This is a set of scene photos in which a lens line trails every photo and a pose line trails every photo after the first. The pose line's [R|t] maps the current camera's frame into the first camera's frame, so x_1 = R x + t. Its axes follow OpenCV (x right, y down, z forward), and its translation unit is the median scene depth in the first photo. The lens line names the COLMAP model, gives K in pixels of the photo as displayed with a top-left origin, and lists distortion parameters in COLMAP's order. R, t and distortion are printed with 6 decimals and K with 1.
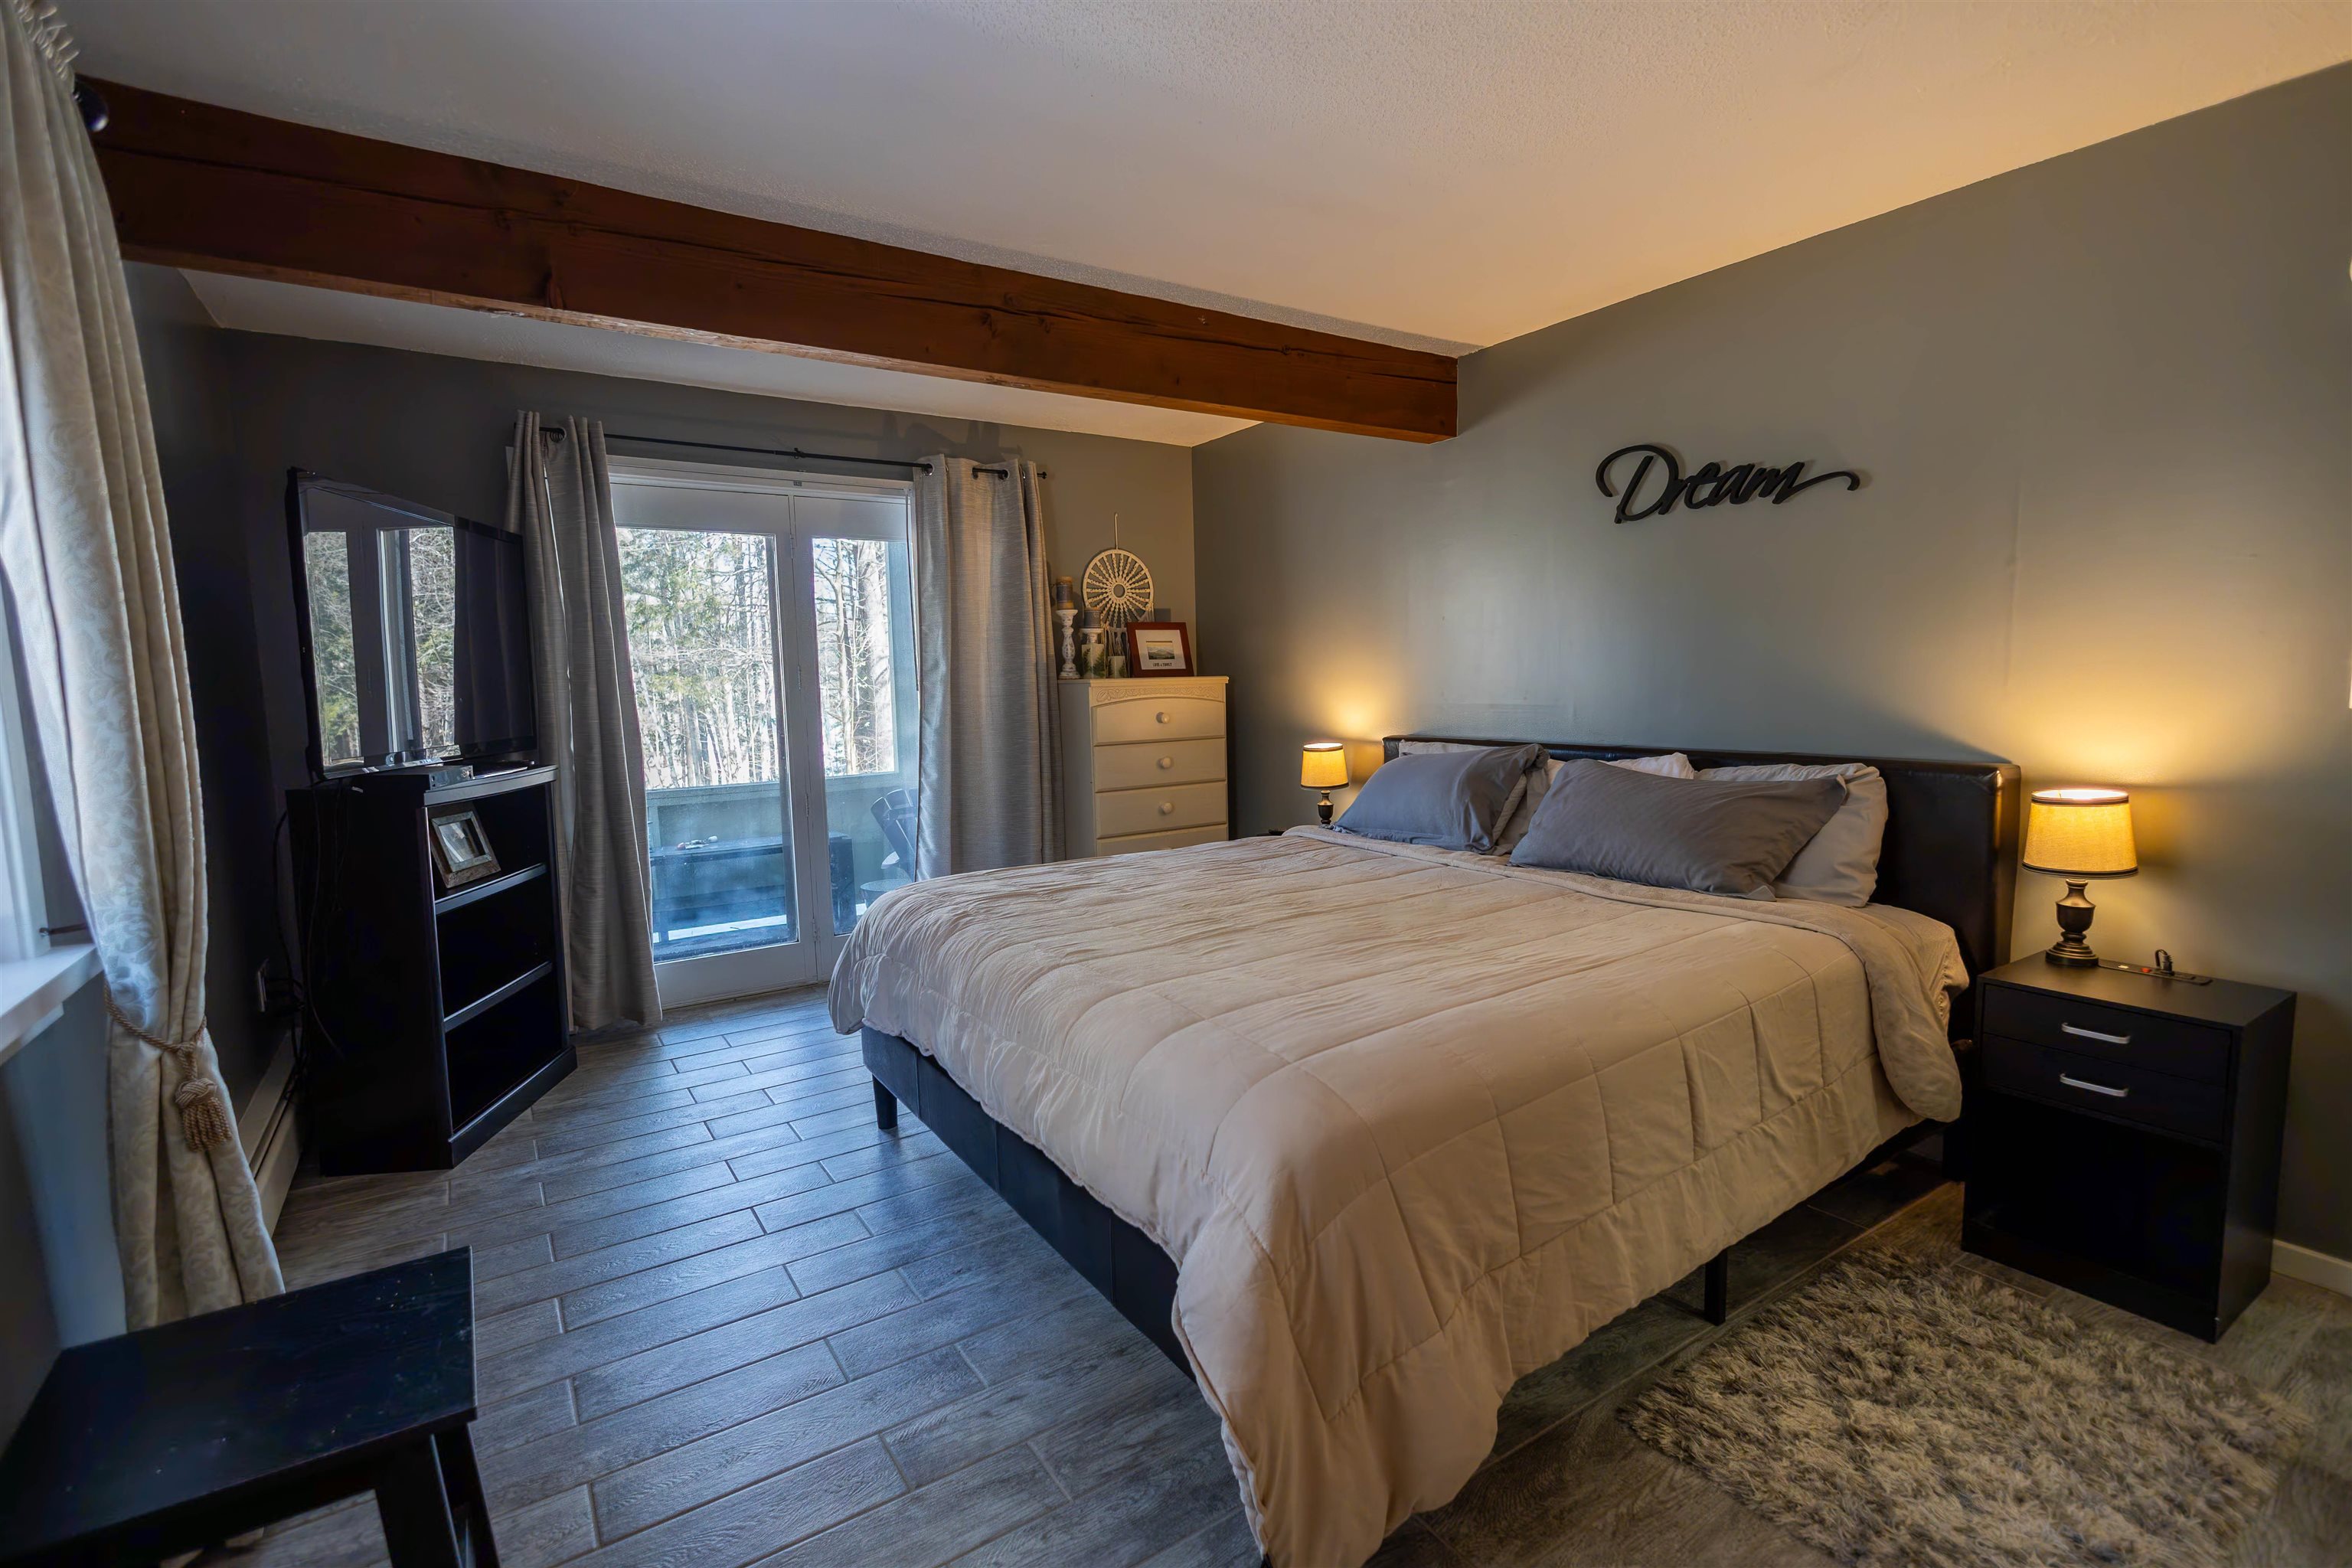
lens RADIAL K [[1082.8, 0, 1180.3], [0, 1082.8, 790.7], [0, 0, 1]] dist [0.007121, -0.000995]
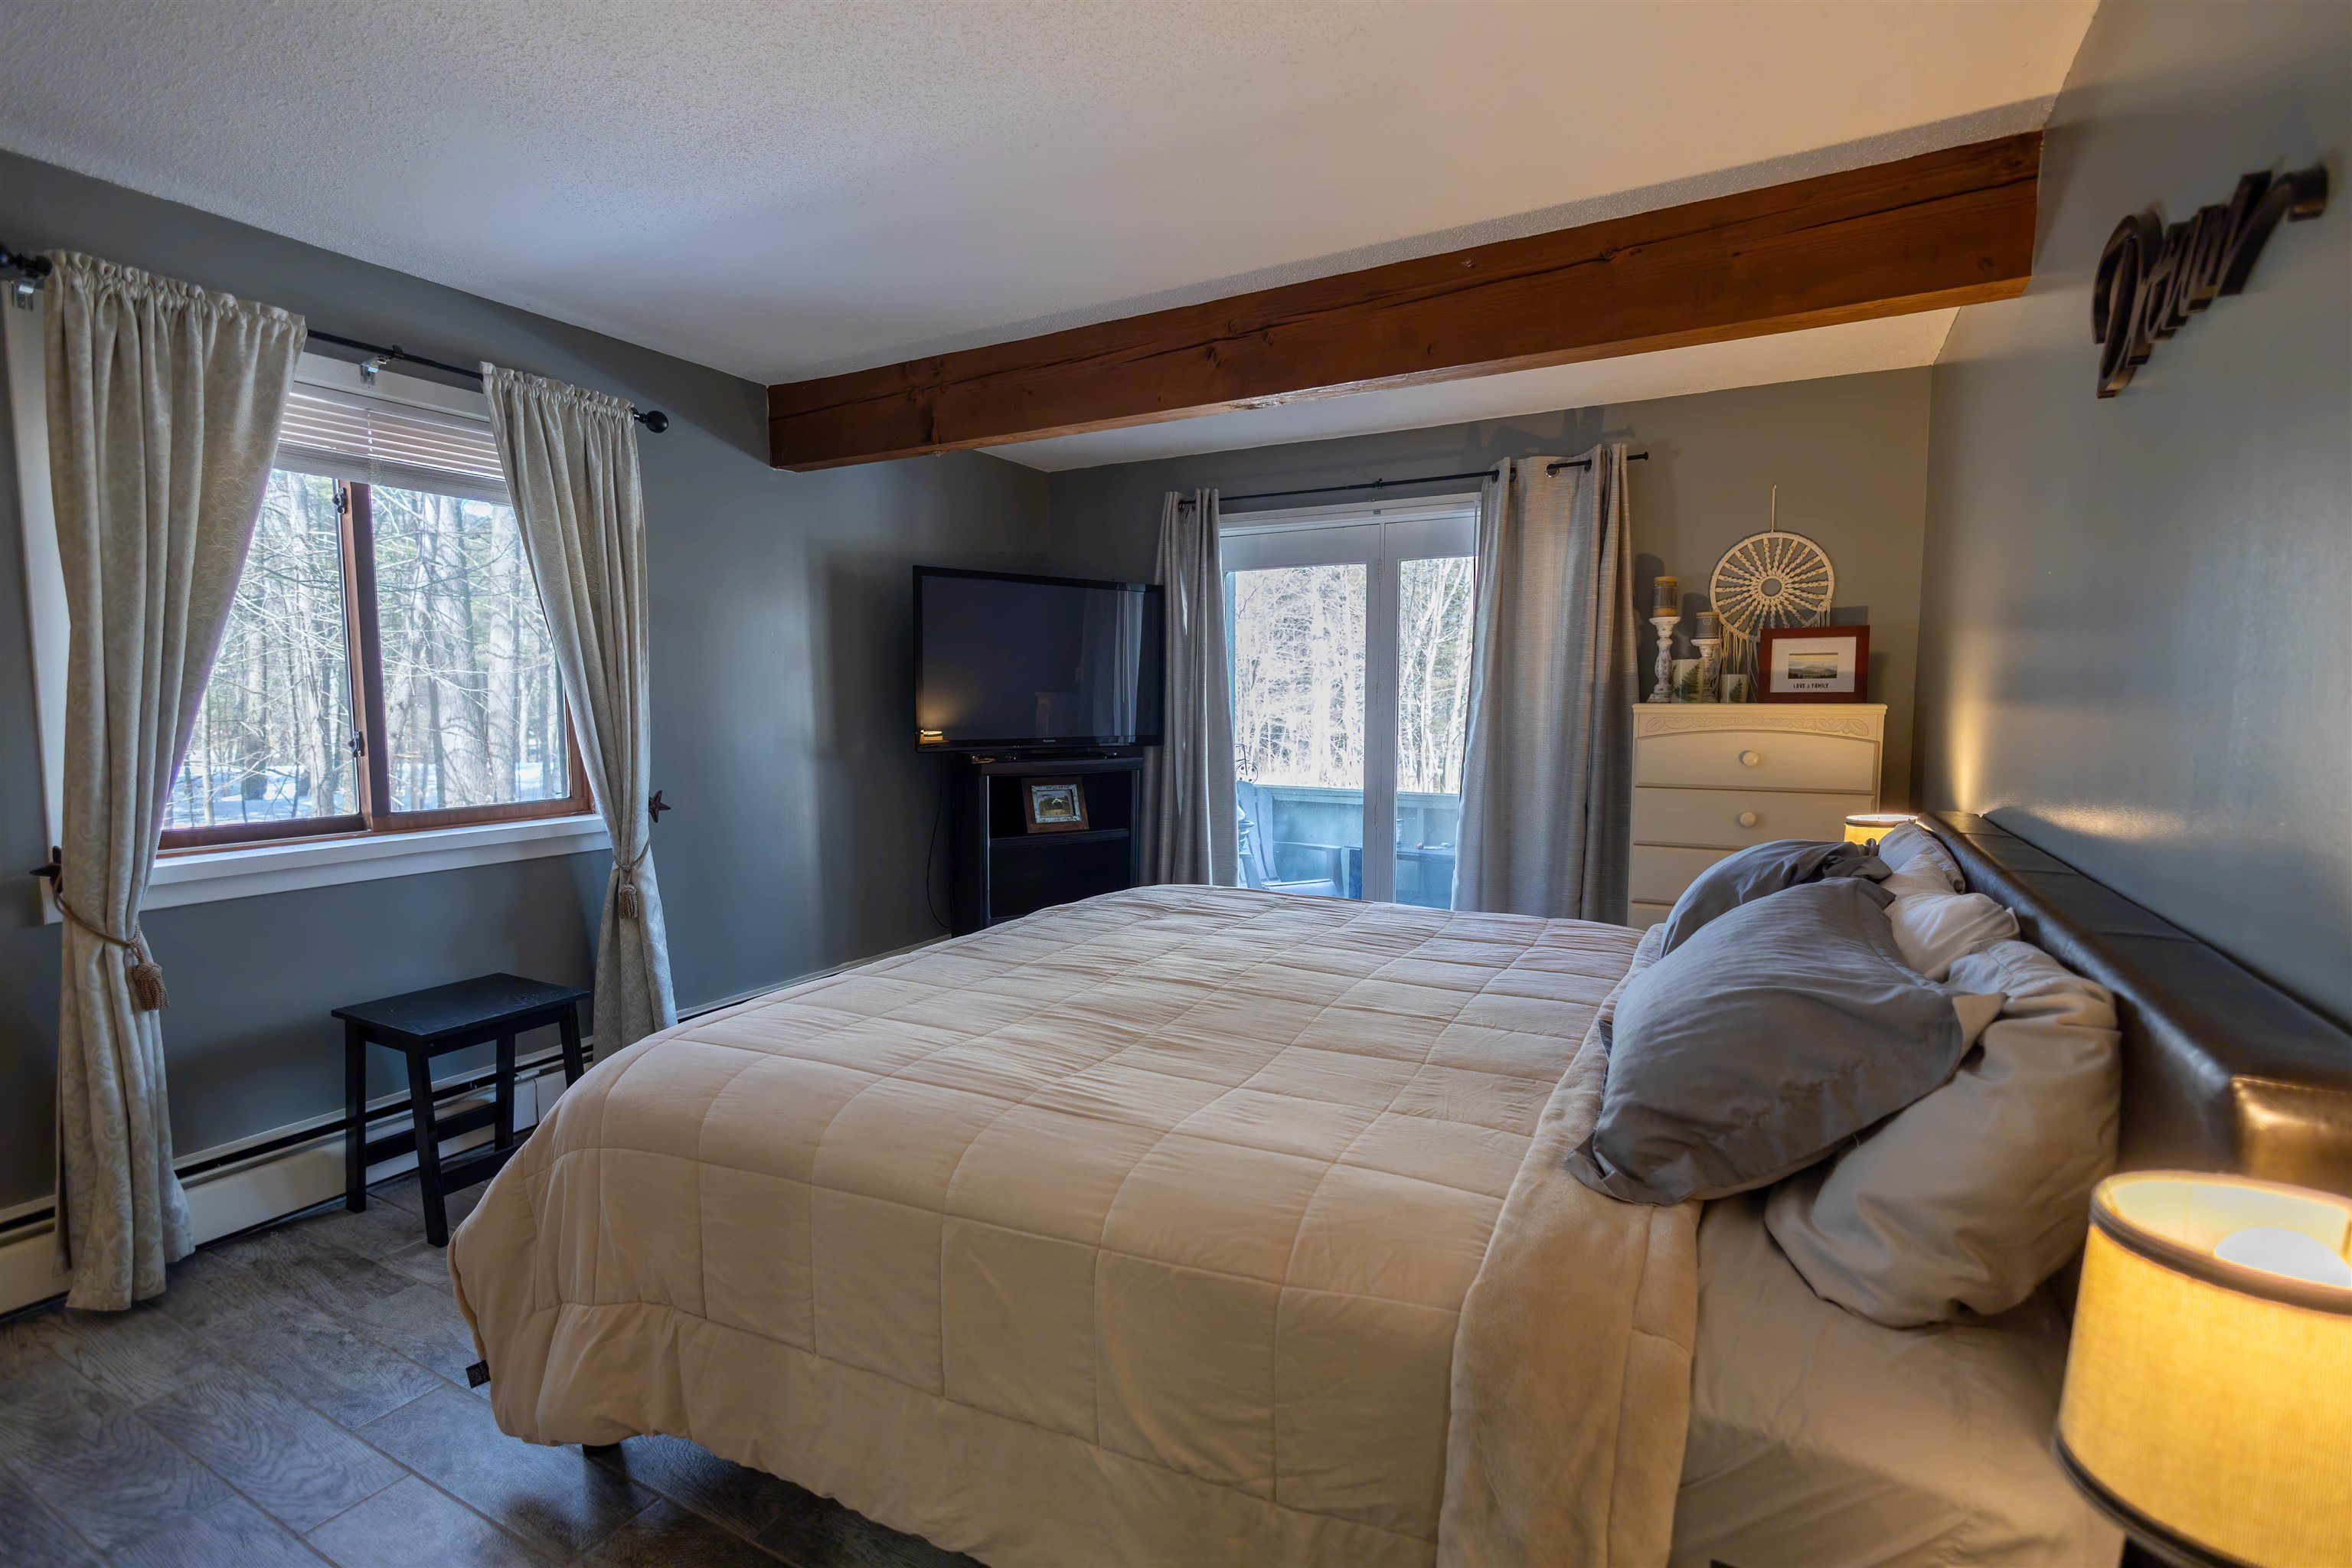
lens RADIAL K [[1082.8, 0, 1180.3], [0, 1082.8, 790.7], [0, 0, 1]] dist [0.007121, -0.000995]
pose [[0.461271, 0.095748, -0.882078, 0.486886], [-0.105077, 0.993059, 0.052846, -0.046314], [0.881015, 0.068310, 0.468130, 0.333313]]
